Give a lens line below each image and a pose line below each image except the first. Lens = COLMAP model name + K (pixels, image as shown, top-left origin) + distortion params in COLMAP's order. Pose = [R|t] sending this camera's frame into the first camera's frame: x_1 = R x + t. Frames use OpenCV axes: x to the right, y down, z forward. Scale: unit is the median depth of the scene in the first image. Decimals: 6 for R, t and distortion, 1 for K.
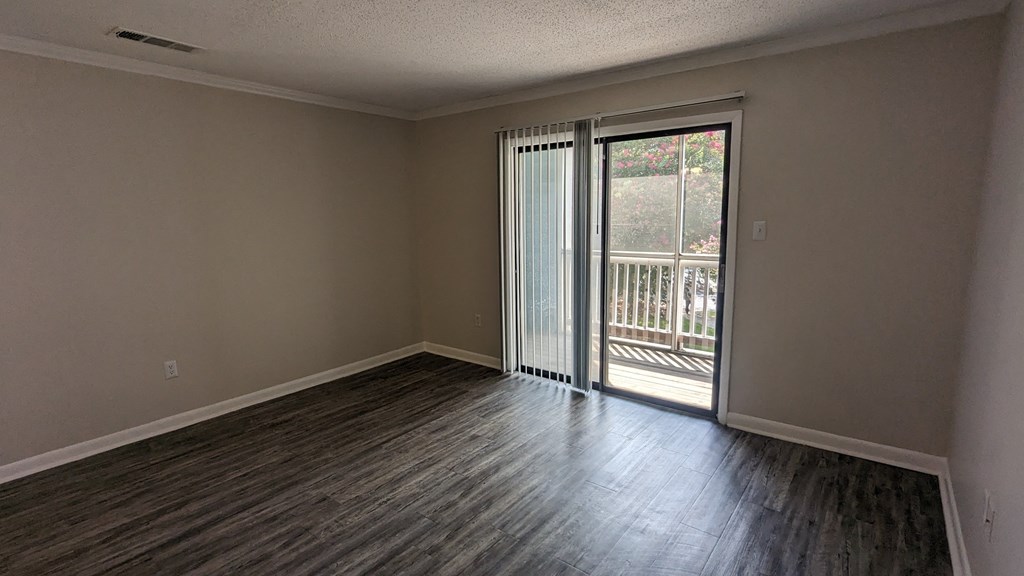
lens RADIAL K [[488.0, 0, 512.0], [0, 488.0, 288.0], [0, 0, 1]] dist [-0.002077, 0.006249]
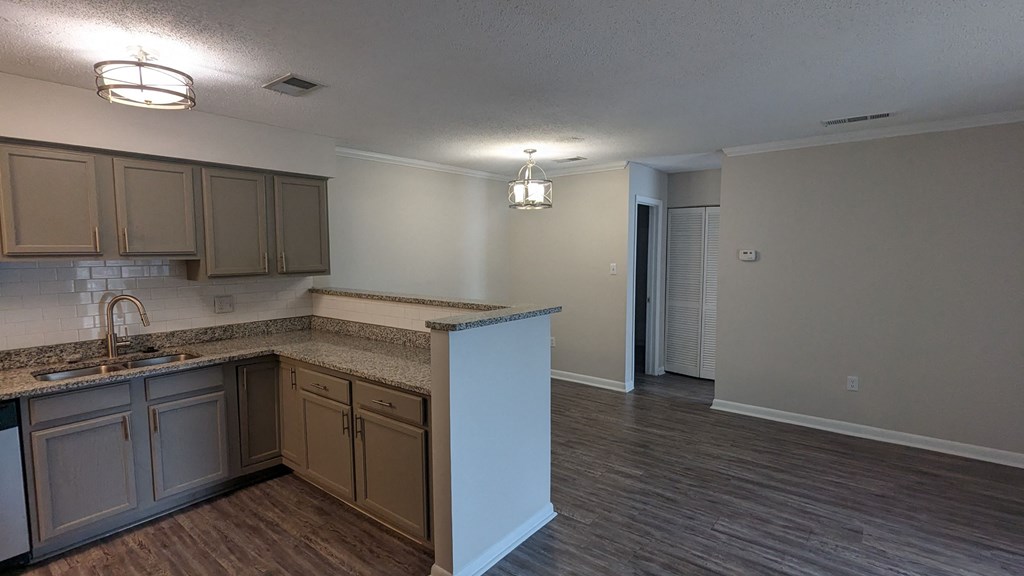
lens RADIAL K [[488.0, 0, 512.0], [0, 488.0, 288.0], [0, 0, 1]] dist [-0.002077, 0.006249]
pose [[-0.011626, 0.099578, -0.994962, 0.609152], [-0.144310, 0.984445, 0.100211, -0.079677], [0.989464, 0.144748, 0.002925, 0.187393]]
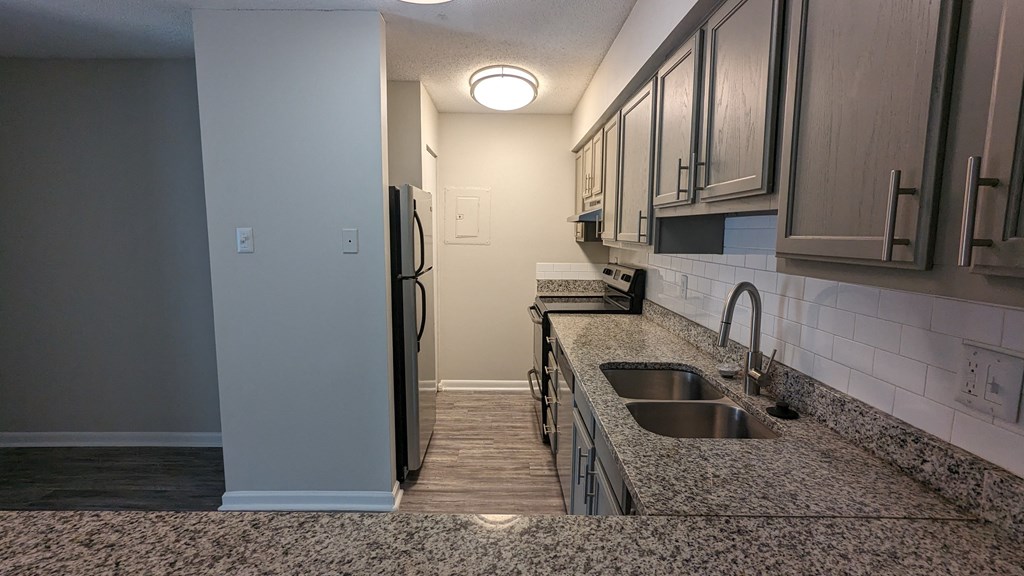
lens RADIAL K [[488.0, 0, 512.0], [0, 488.0, 288.0], [0, 0, 1]] dist [-0.002077, 0.006249]
pose [[-0.625142, -0.083127, 0.776072, -0.814524], [0.116057, 0.973359, 0.197746, 0.041620], [-0.771834, 0.213688, -0.598840, -0.131251]]
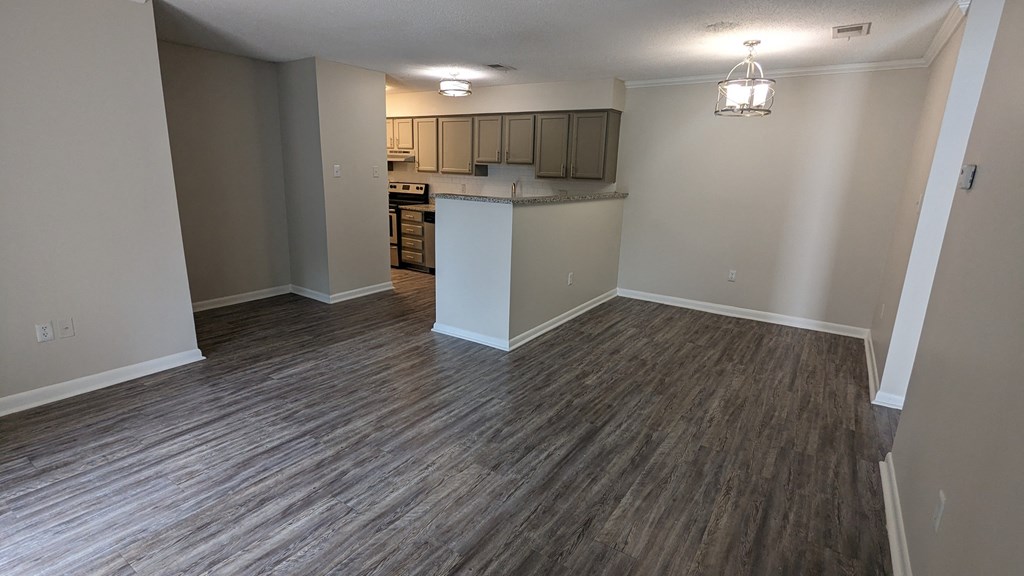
lens RADIAL K [[488.0, 0, 512.0], [0, 488.0, 288.0], [0, 0, 1]] dist [-0.002077, 0.006249]
pose [[-0.997435, -0.000512, -0.071583, -0.346045], [-0.027702, 0.924825, 0.379382, -0.251107], [0.066008, 0.380391, -0.922467, 1.724958]]
